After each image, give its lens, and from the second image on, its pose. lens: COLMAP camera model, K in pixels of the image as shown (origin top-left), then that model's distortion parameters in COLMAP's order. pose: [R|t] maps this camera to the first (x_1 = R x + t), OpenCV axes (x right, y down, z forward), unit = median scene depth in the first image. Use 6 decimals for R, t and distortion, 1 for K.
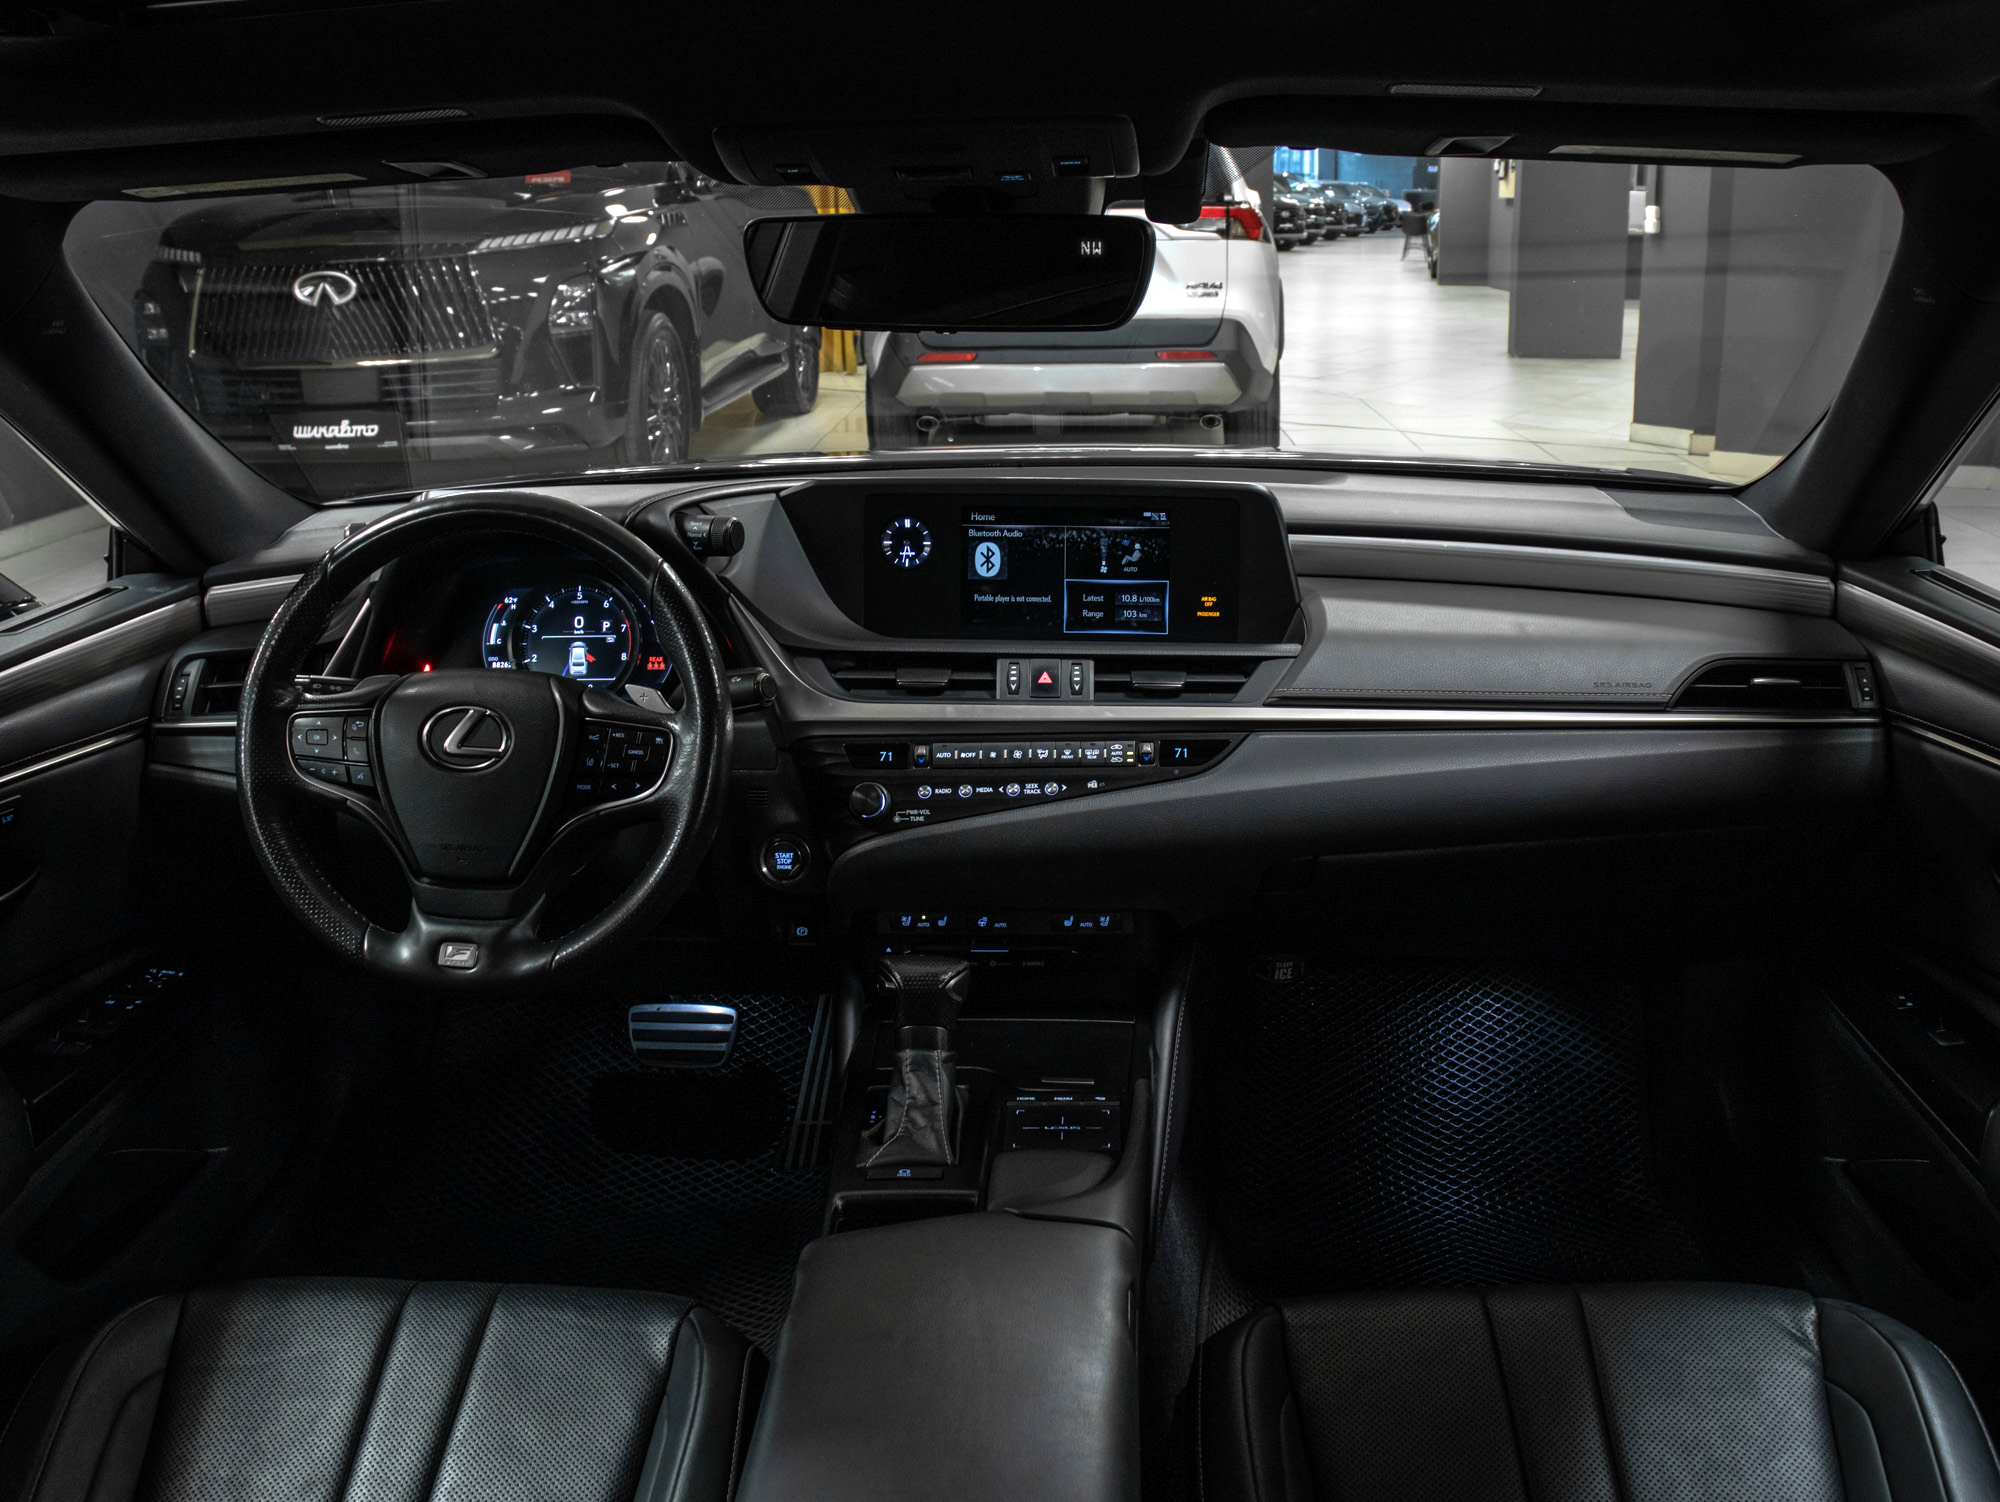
lens RADIAL K [[2721.3, 0, 1000.0], [0, 2721.3, 751.0], [0, 0, 1]] dist [-0.158723, -0.000977]
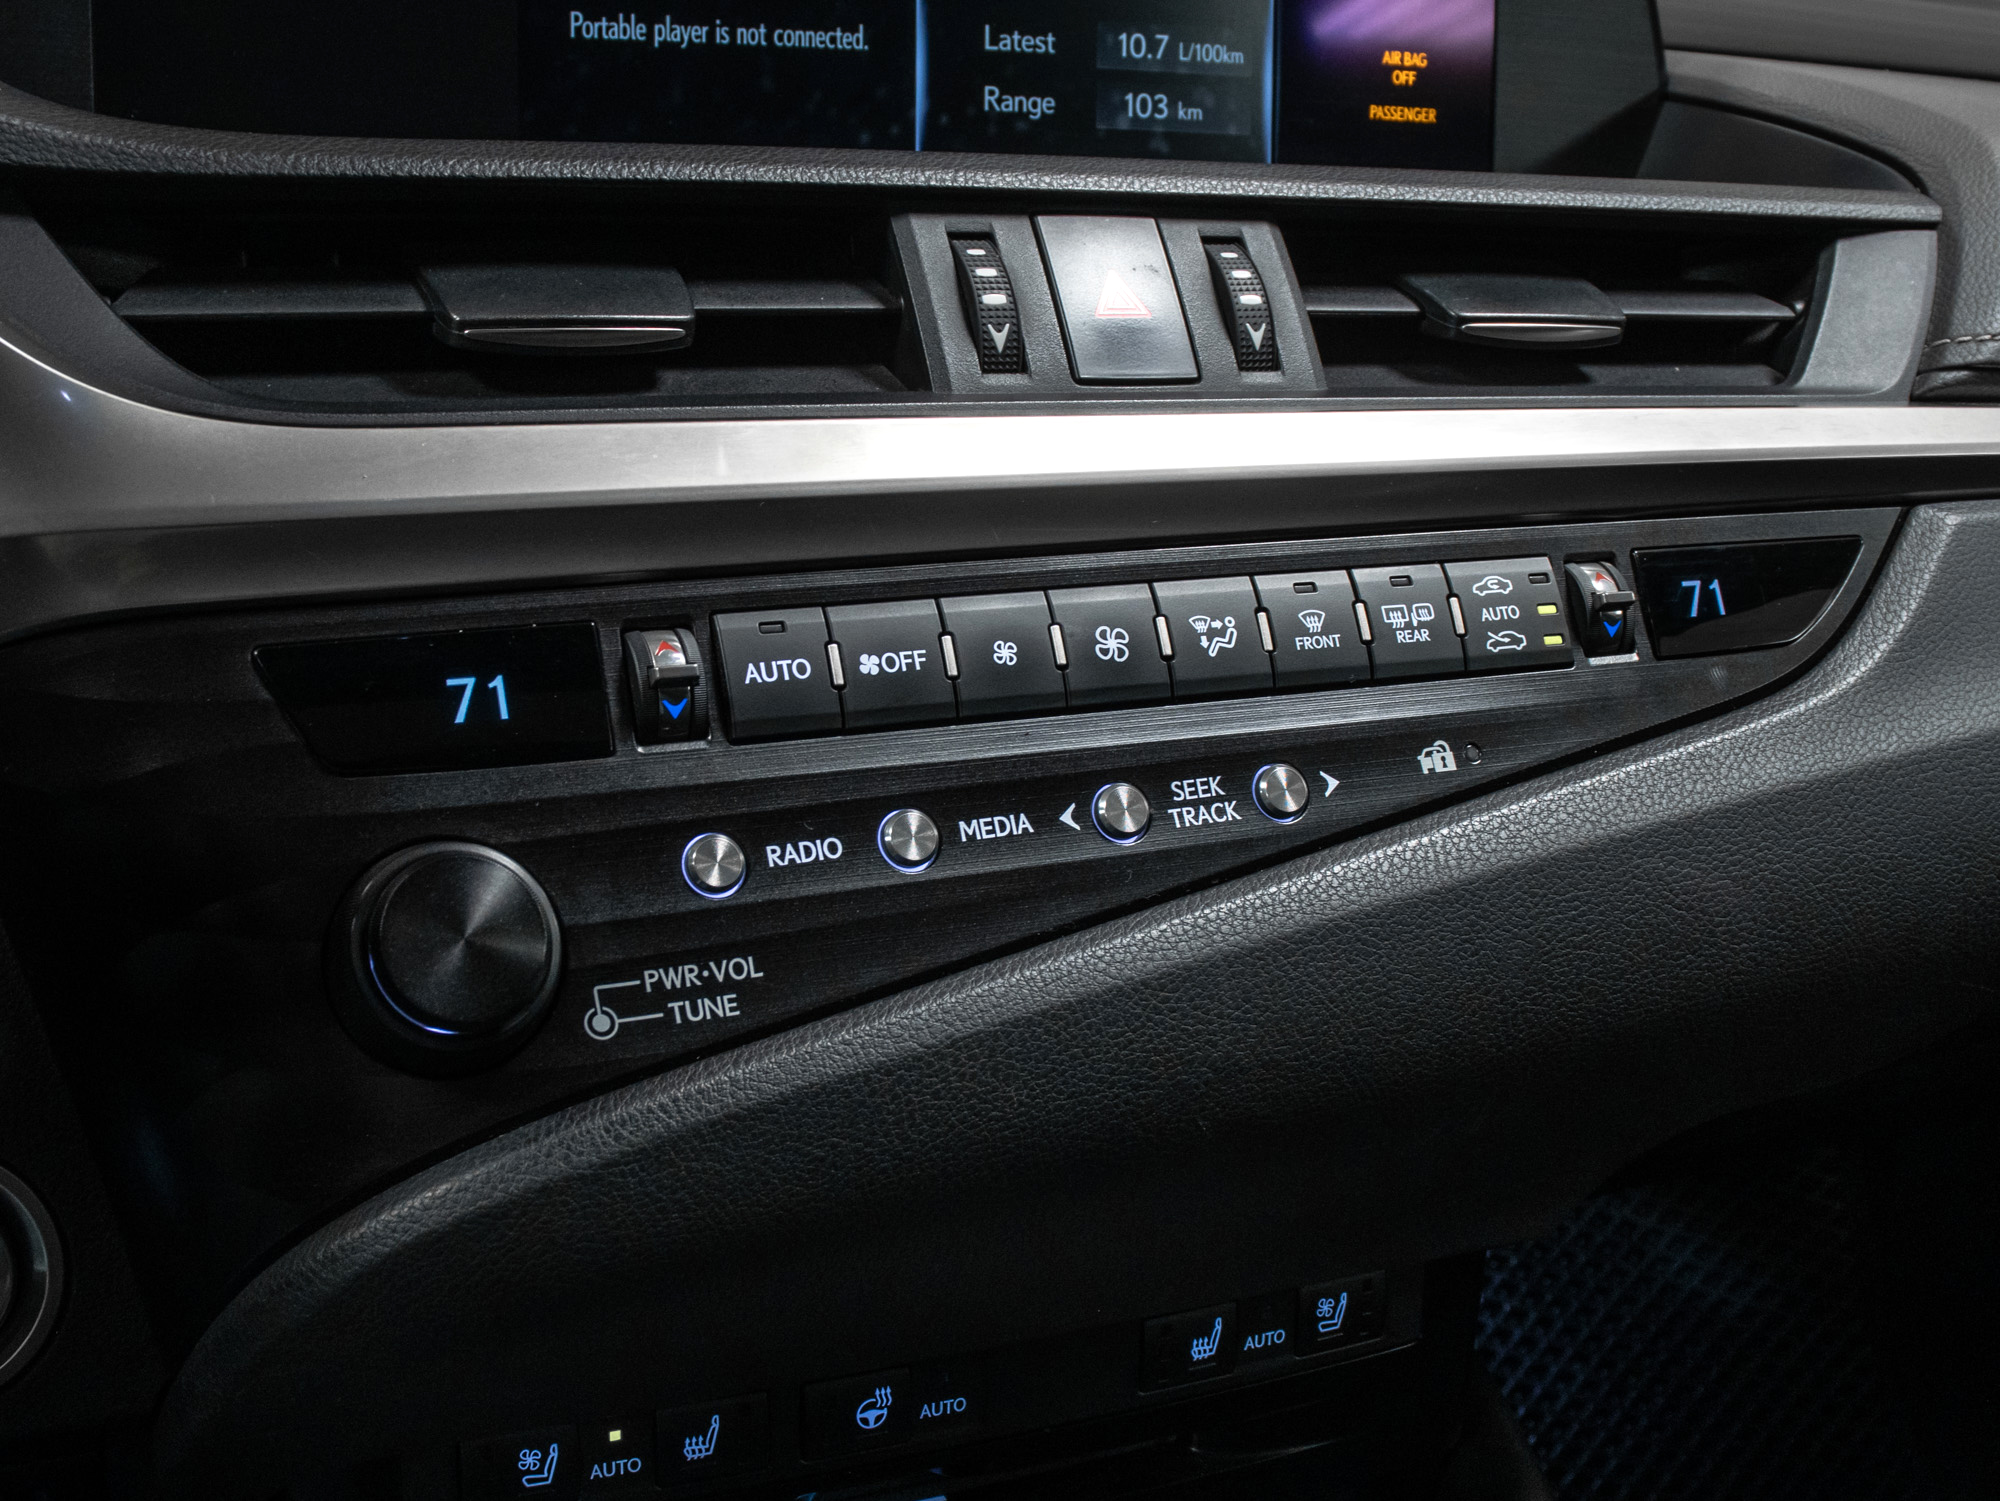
lens RADIAL K [[2721.3, 0, 1000.0], [0, 2721.3, 750.5], [0, 0, 1]] dist [-0.158723, -0.000977]
pose [[0.867145, -0.078004, 0.491910, -0.104100], [0.063038, 0.996906, 0.046960, -0.000957], [-0.494051, -0.009712, 0.869379, 0.818468]]
